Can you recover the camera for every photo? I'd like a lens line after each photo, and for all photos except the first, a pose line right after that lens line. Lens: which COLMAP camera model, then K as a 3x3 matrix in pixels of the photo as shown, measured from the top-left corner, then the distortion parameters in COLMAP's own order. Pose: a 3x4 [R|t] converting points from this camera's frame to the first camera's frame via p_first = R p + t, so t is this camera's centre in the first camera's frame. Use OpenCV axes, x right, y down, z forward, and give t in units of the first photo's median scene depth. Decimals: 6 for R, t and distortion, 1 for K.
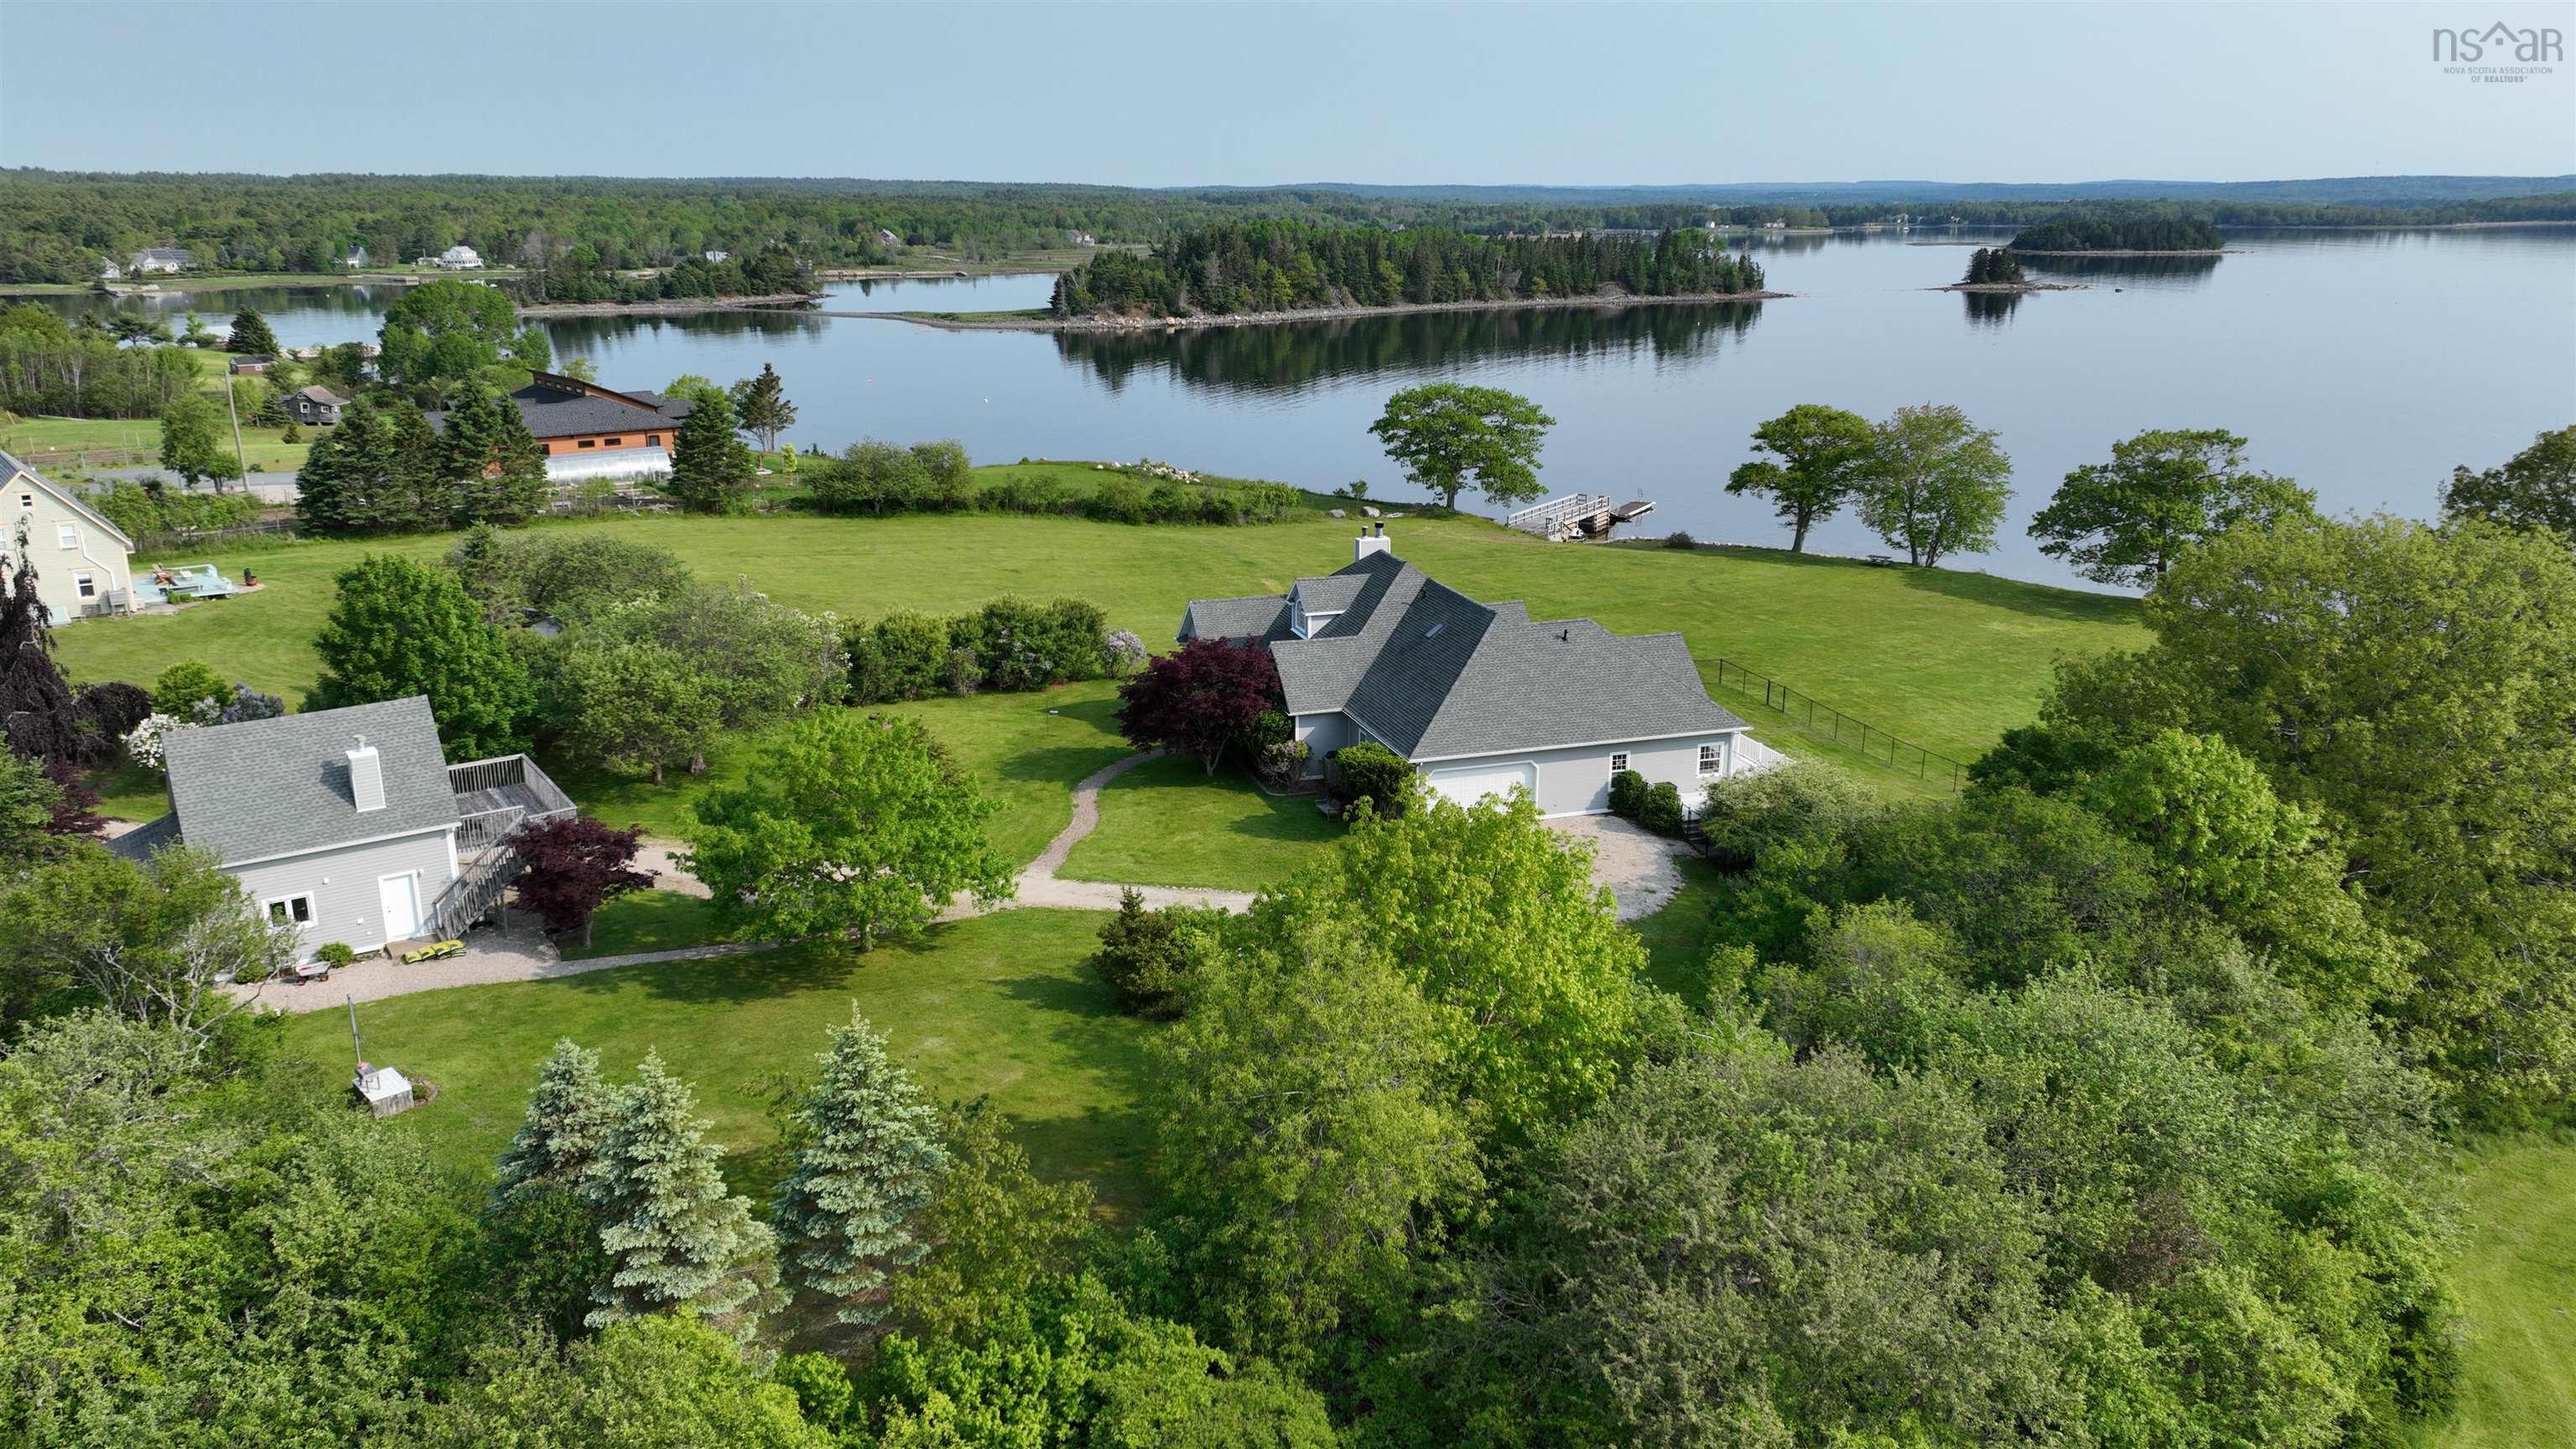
lens RADIAL K [[1833.3, 0, 1288.7], [0, 1833.3, 720.9], [0, 0, 1]] dist [0.008257, 0.003003]
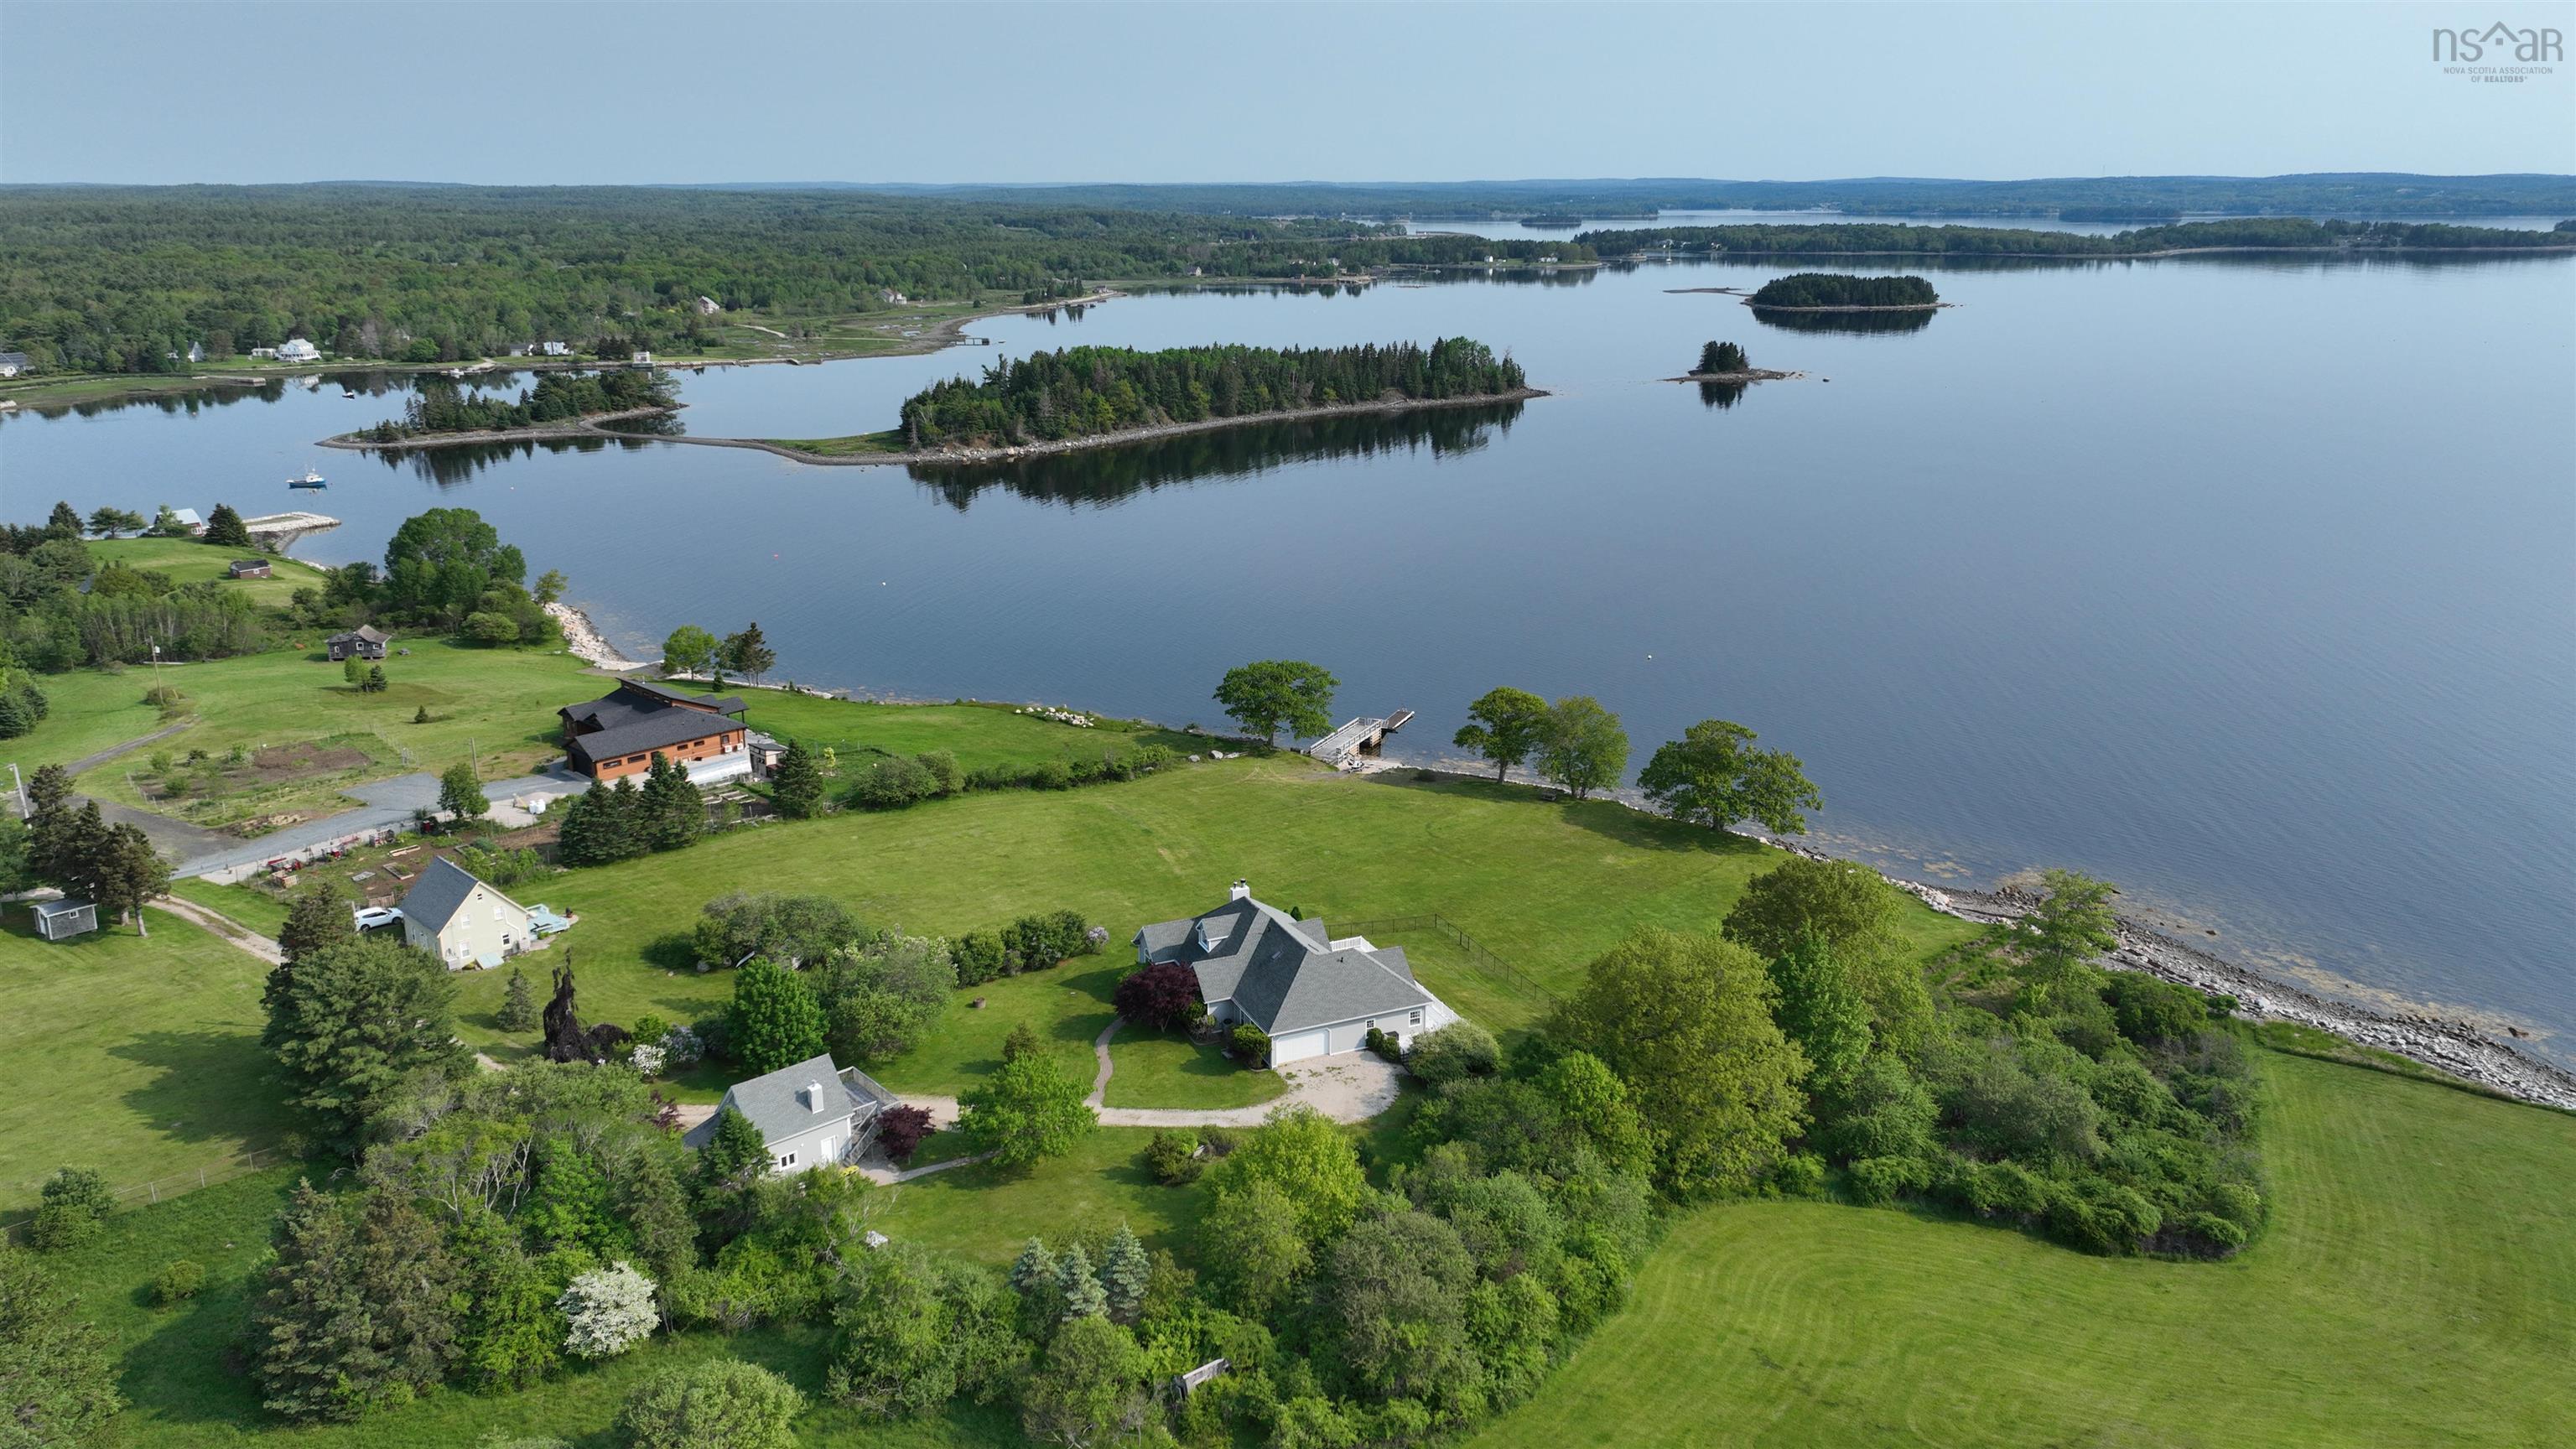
lens RADIAL K [[1833.3, 0, 1290.1], [0, 1833.3, 727.9], [0, 0, 1]] dist [0.008257, 0.003003]
pose [[0.993903, -0.034588, 0.104692, -0.058863], [0.033798, 0.999385, 0.009312, -0.177249], [-0.104950, -0.005717, 0.994461, -0.544872]]
